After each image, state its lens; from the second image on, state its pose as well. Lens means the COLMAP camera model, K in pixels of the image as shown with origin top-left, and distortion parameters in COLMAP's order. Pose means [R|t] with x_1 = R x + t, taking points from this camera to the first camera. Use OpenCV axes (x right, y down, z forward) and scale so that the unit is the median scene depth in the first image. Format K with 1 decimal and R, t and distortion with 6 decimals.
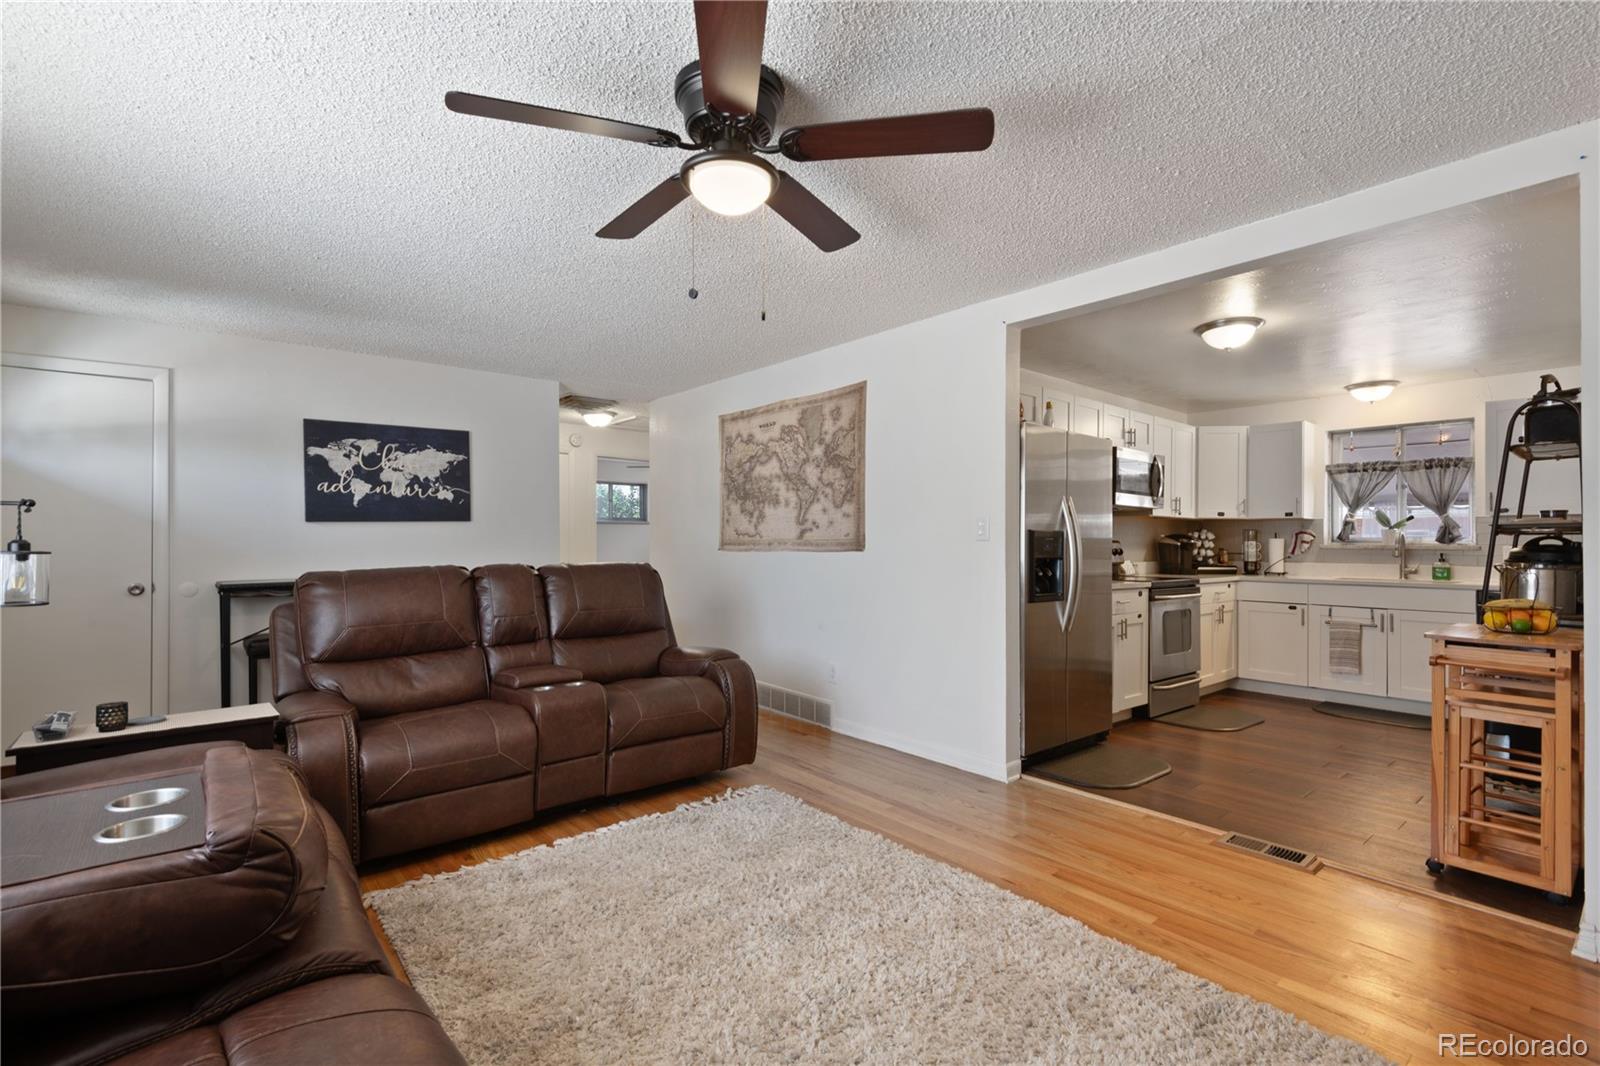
lens RADIAL K [[723.1, 0, 795.4], [0, 723.1, 532.3], [0, 0, 1]] dist [0.002968, -0.003556]
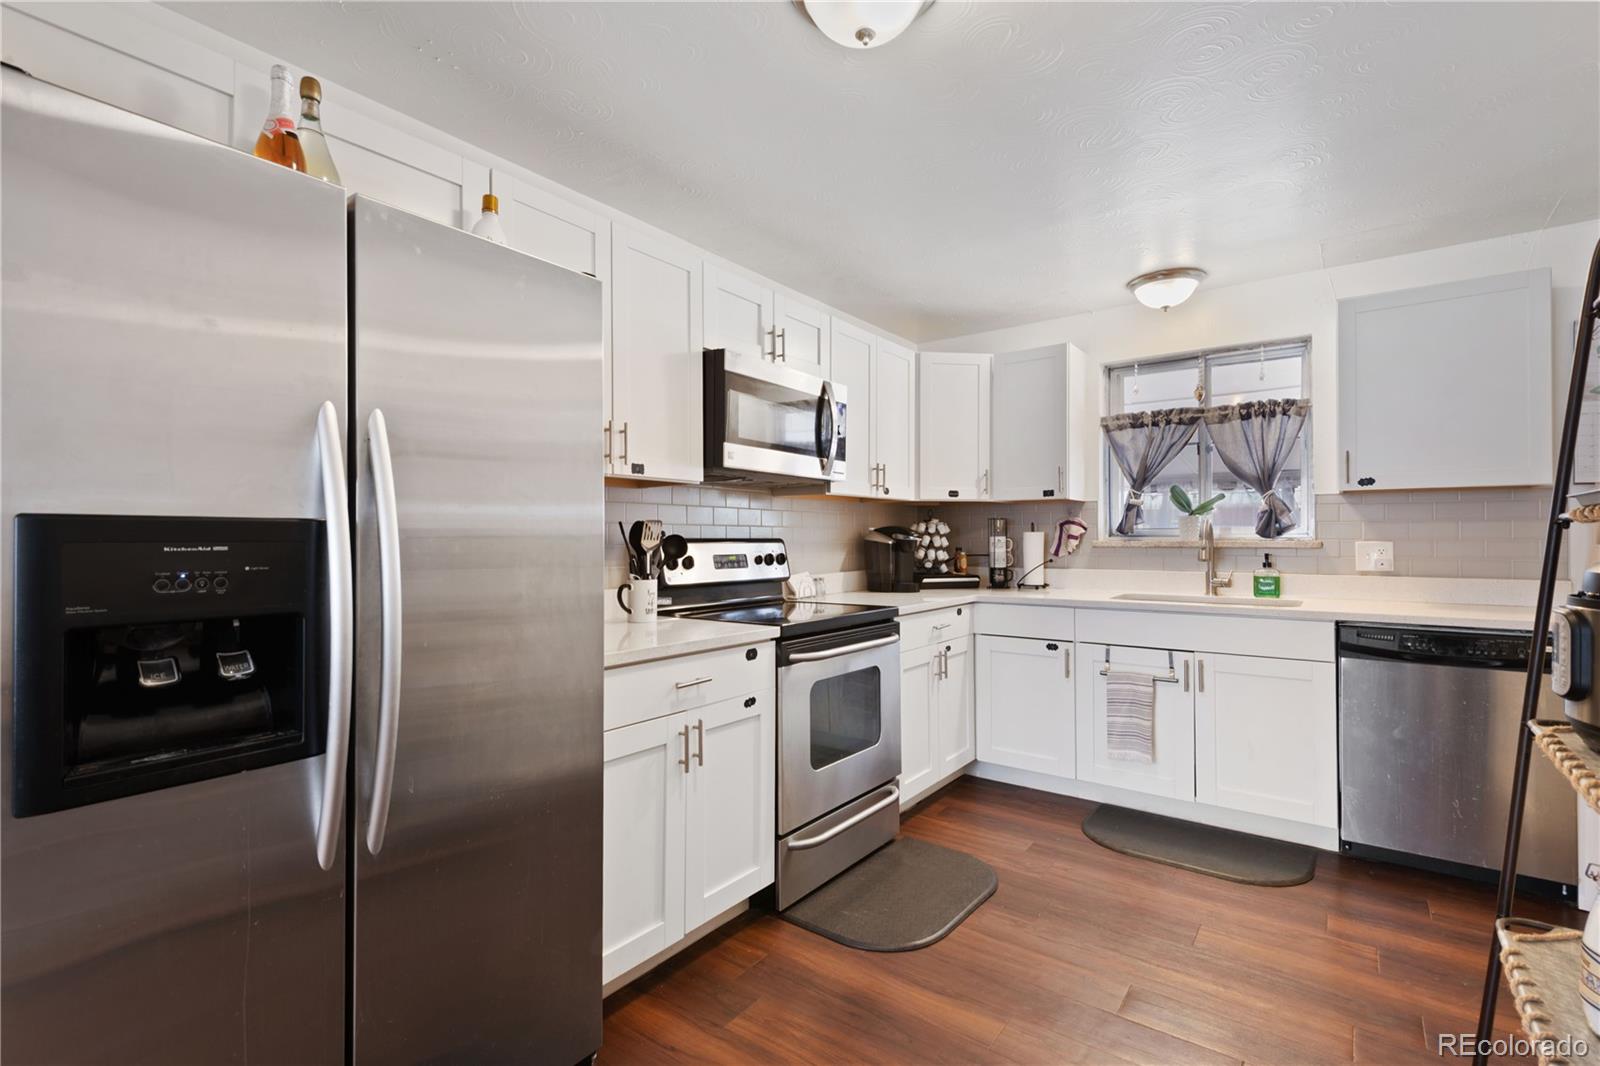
lens RADIAL K [[723.1, 0, 788.9], [0, 723.1, 533.7], [0, 0, 1]] dist [0.002968, -0.003556]
pose [[0.975357, -0.010481, 0.220384, 0.327909], [0.008378, 0.999910, 0.010474, 0.001749], [-0.220474, -0.008370, 0.975357, 0.444222]]
